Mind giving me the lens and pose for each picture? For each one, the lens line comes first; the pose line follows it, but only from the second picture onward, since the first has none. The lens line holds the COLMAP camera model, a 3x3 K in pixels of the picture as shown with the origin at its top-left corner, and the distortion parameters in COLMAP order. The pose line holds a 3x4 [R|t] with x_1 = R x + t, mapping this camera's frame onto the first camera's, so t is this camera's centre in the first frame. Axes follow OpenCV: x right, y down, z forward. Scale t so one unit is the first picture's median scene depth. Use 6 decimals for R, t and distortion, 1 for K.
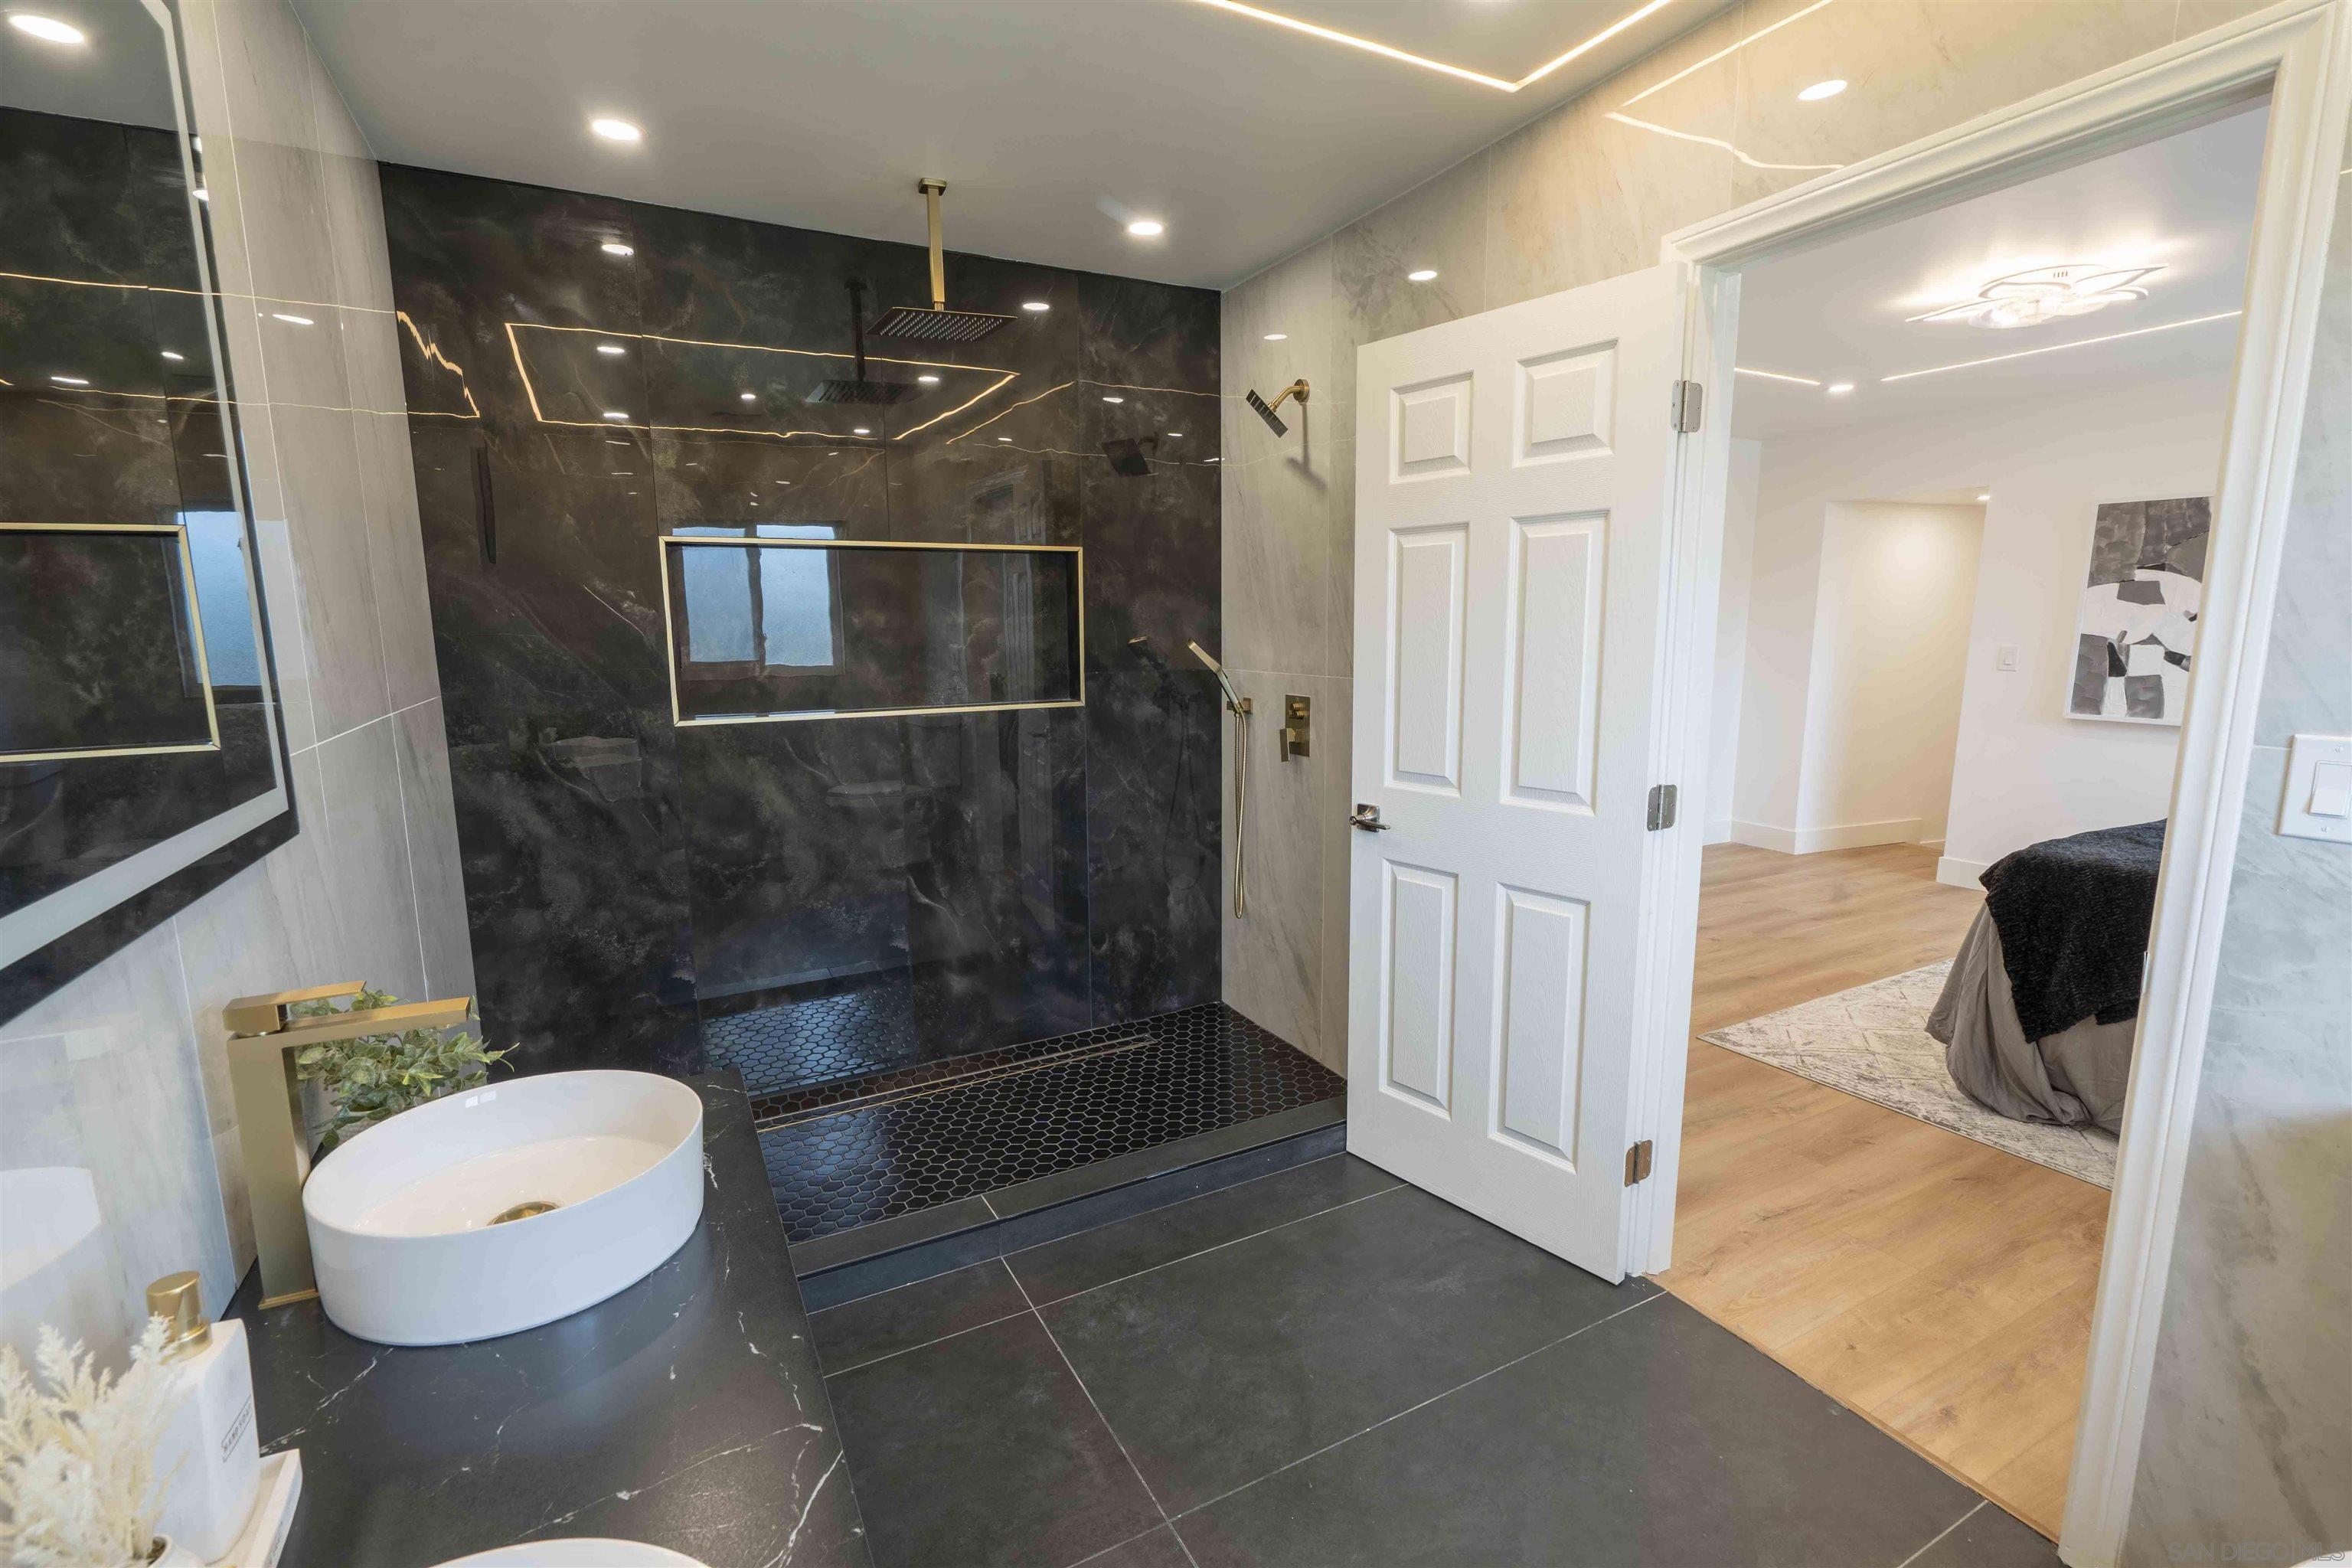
lens RADIAL K [[1051.1, 0, 1167.2], [0, 1051.1, 792.8], [0, 0, 1]] dist [-0.009496, 0.004991]
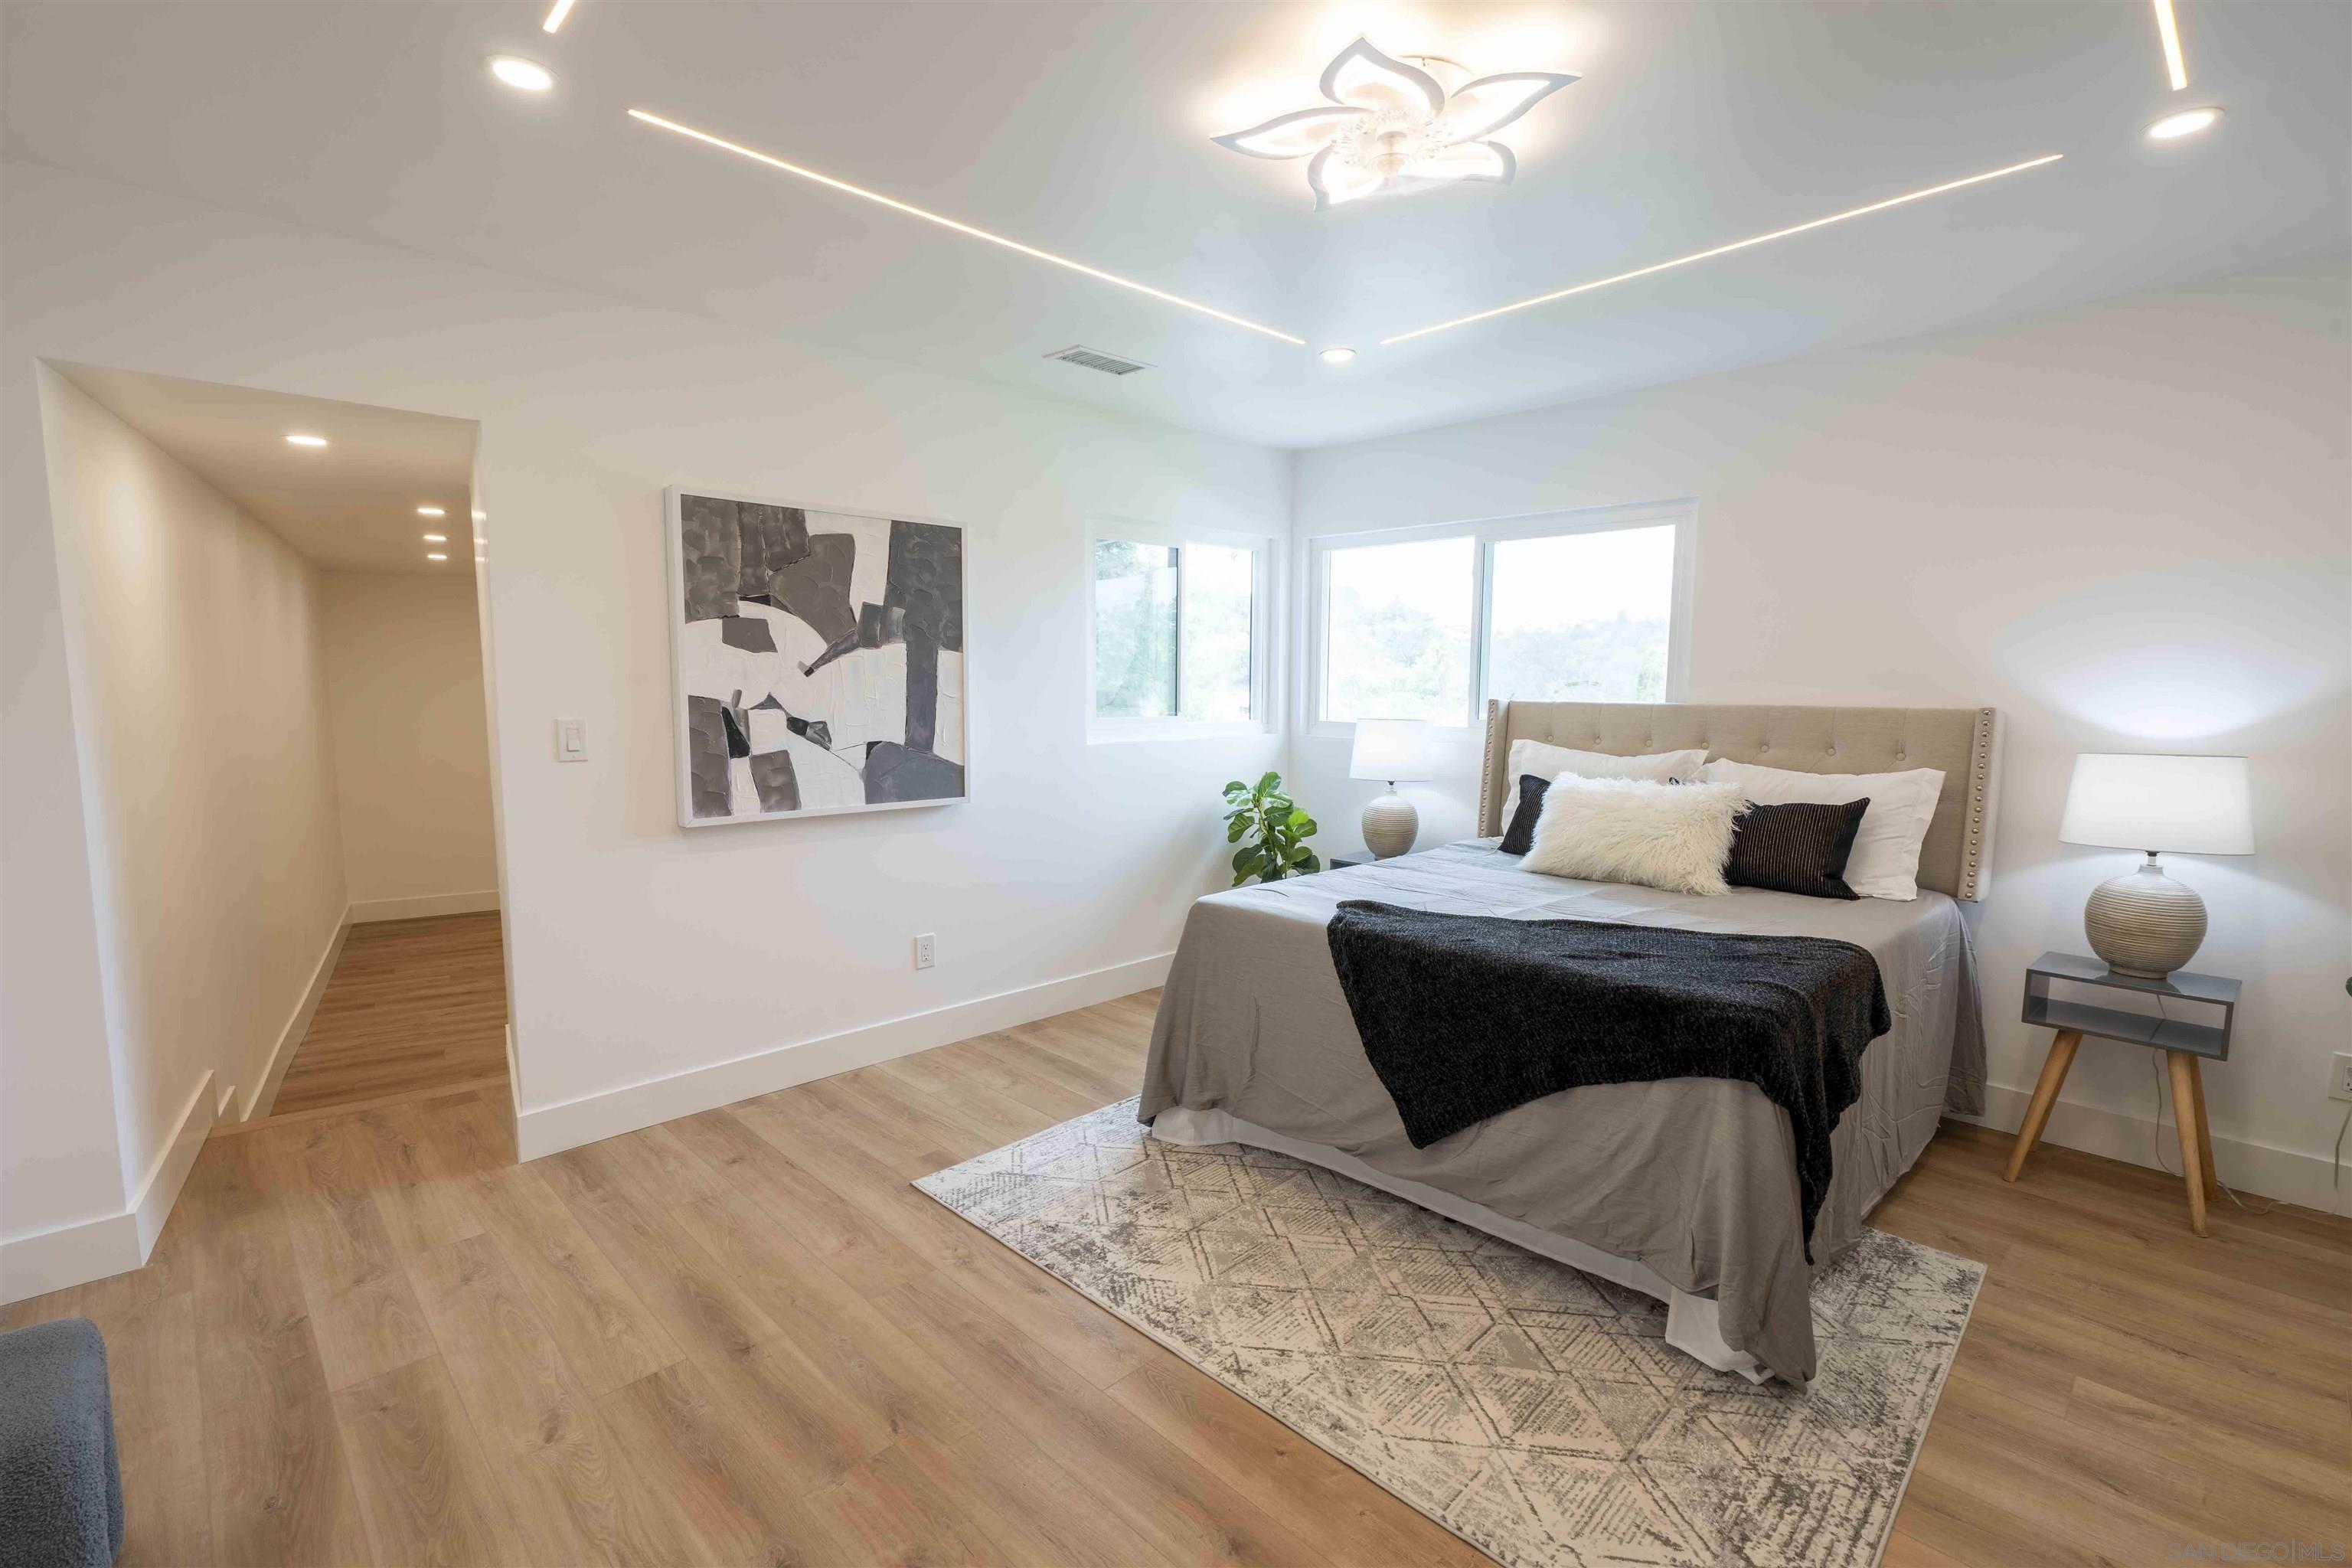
lens RADIAL K [[1056.0, 0, 1170.2], [0, 1056.0, 786.6], [0, 0, 1]] dist [-0.007118, 0.000174]
pose [[-0.276202, -0.092168, 0.956670, 0.179135], [0.157388, 0.977616, 0.139625, -0.145979], [-0.948125, 0.189133, -0.255513, 0.927808]]
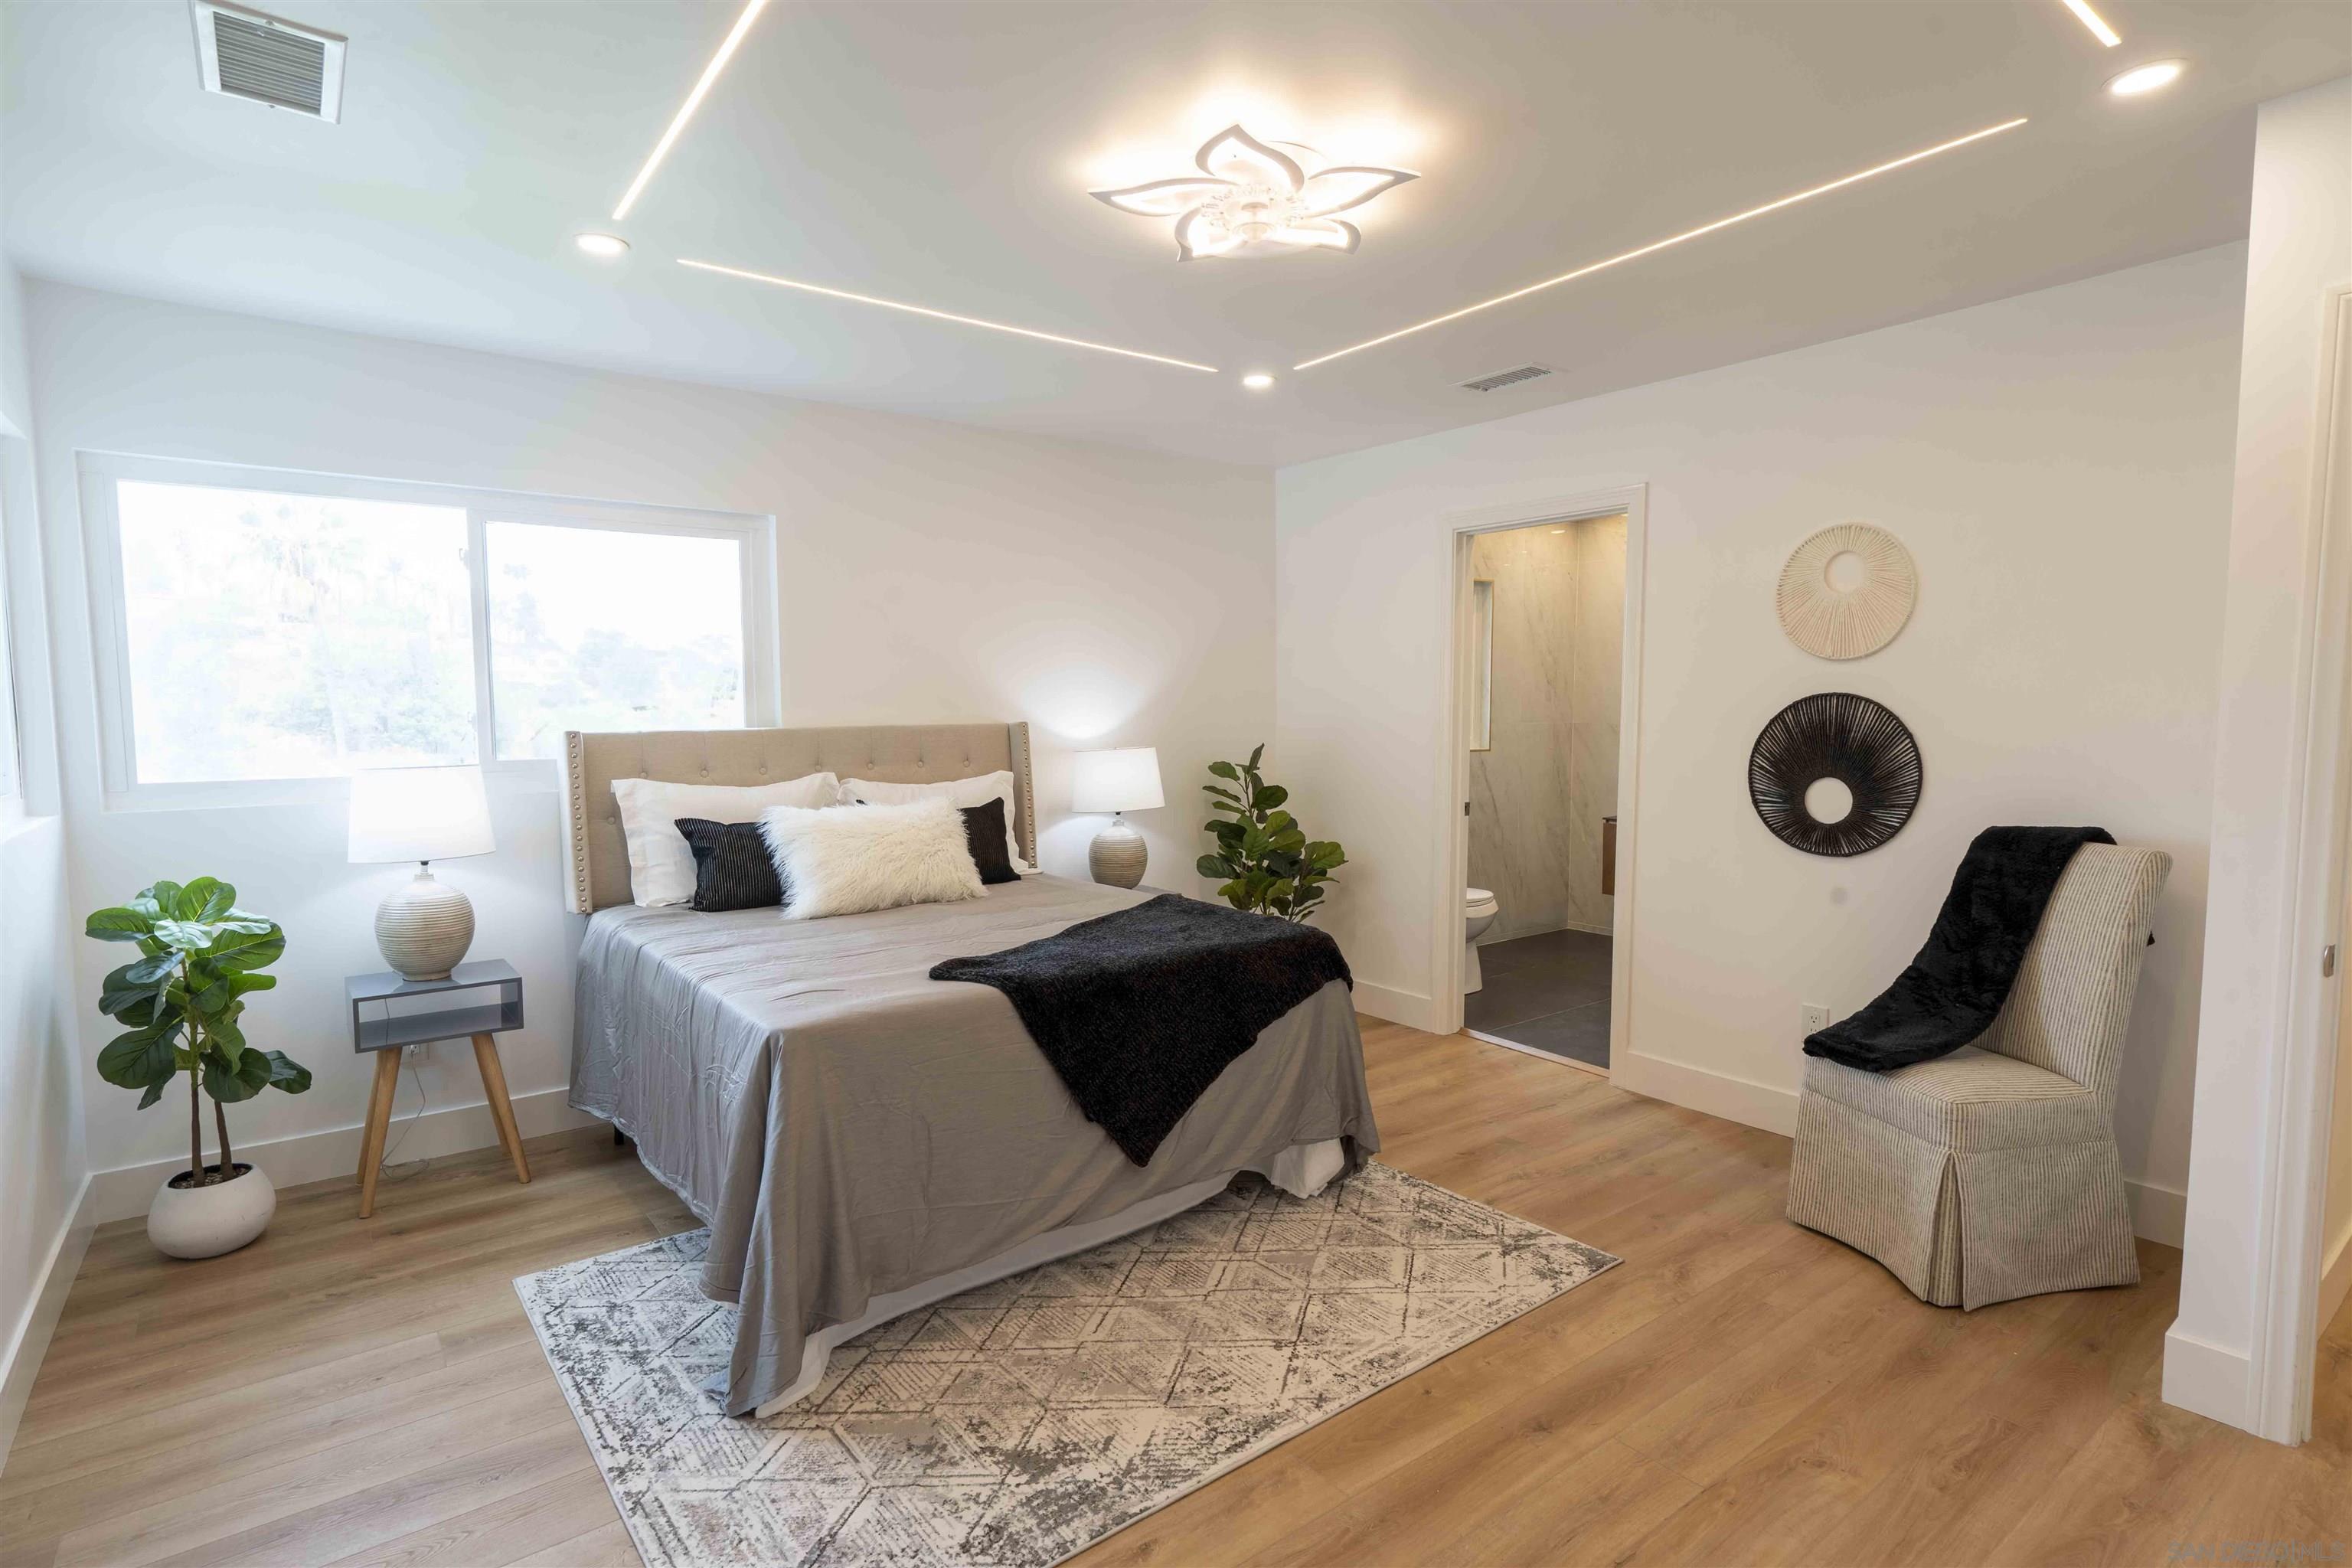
lens RADIAL K [[1182.2, 0, 1161.6], [0, 1182.2, 781.2], [0, 0, 1]] dist [0.006471, 0.000138]
pose [[-0.987257, 0.021512, -0.157675, 0.702871], [-0.017040, 0.970833, 0.239150, -0.208627], [0.158221, 0.238789, -0.958095, 1.233255]]
